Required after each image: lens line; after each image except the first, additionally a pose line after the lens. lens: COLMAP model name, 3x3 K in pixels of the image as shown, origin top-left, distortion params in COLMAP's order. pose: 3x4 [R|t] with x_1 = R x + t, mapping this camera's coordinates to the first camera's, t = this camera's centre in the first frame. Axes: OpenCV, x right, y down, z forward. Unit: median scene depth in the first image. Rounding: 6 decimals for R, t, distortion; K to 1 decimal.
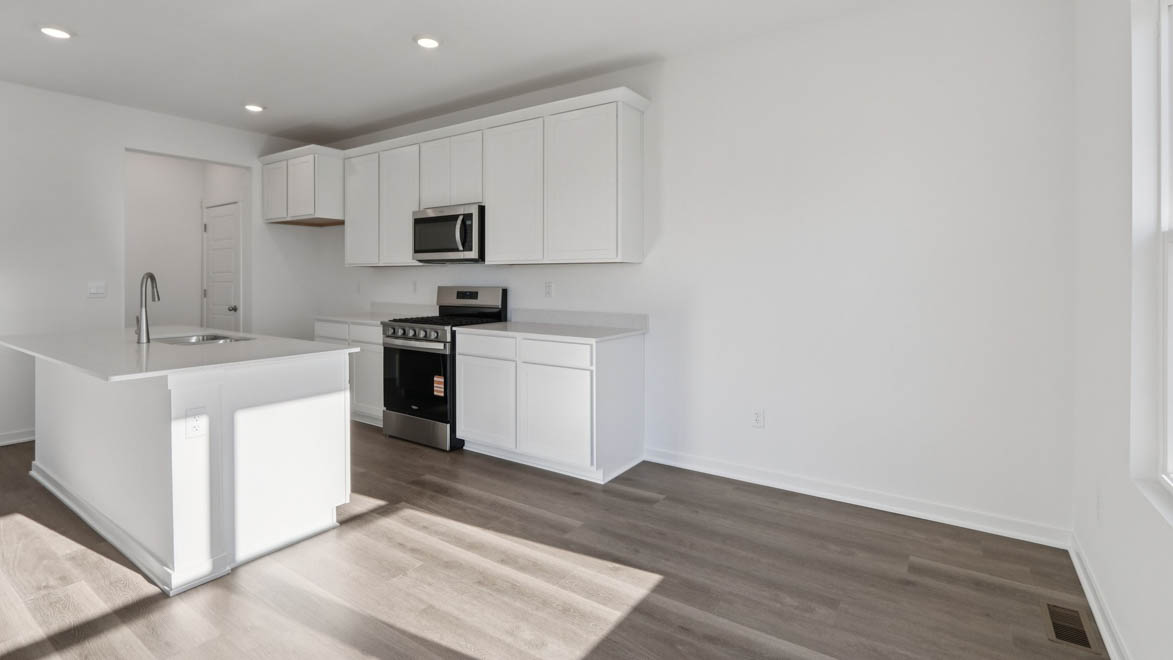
lens RADIAL K [[539.6, 0, 593.9], [0, 539.6, 279.2], [0, 0, 1]] dist [-0.004870, -0.000107]
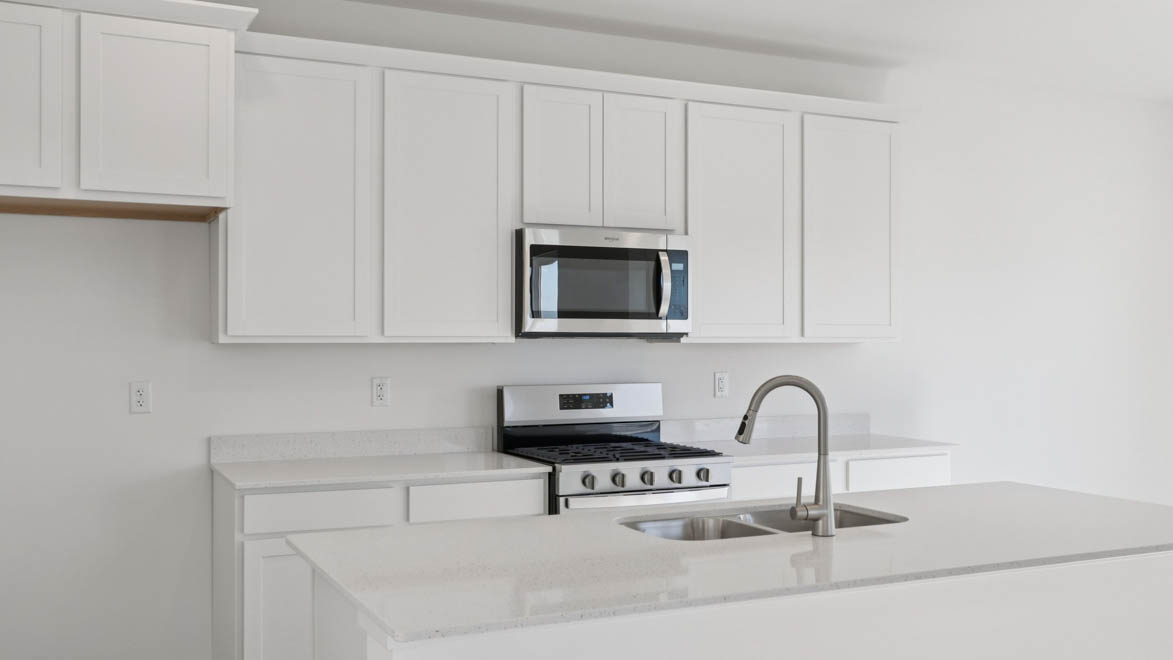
lens RADIAL K [[1120.3, 0, 587.0], [0, 1120.3, 339.2], [0, 0, 1]] dist [0.018804, 0.000000]
pose [[0.498309, -0.001785, 0.866998, -1.240457], [0.005127, 0.999986, -0.000888, -0.030278], [-0.866985, 0.004888, 0.498311, 0.504423]]
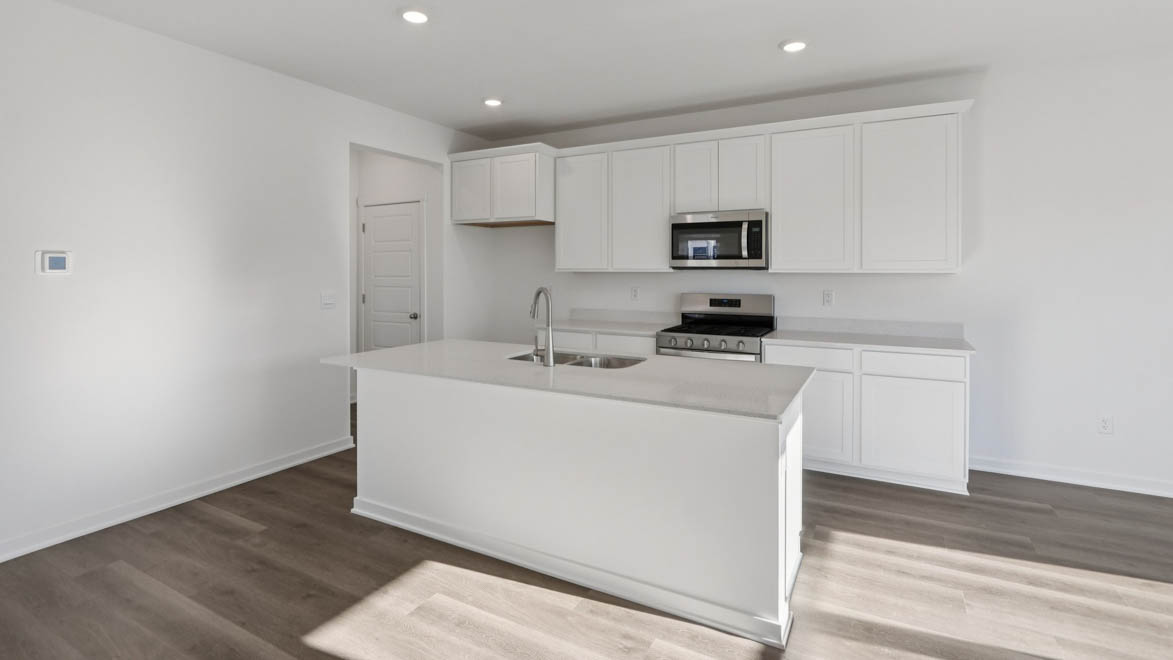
lens RADIAL K [[539.6, 0, 594.3], [0, 539.6, 275.0], [0, 0, 1]] dist [-0.004870, -0.000107]
pose [[0.994440, -0.000277, 0.105304, -0.612900], [-0.000205, 0.999990, 0.004572, -0.027038], [-0.105304, -0.004568, 0.994430, 0.062003]]
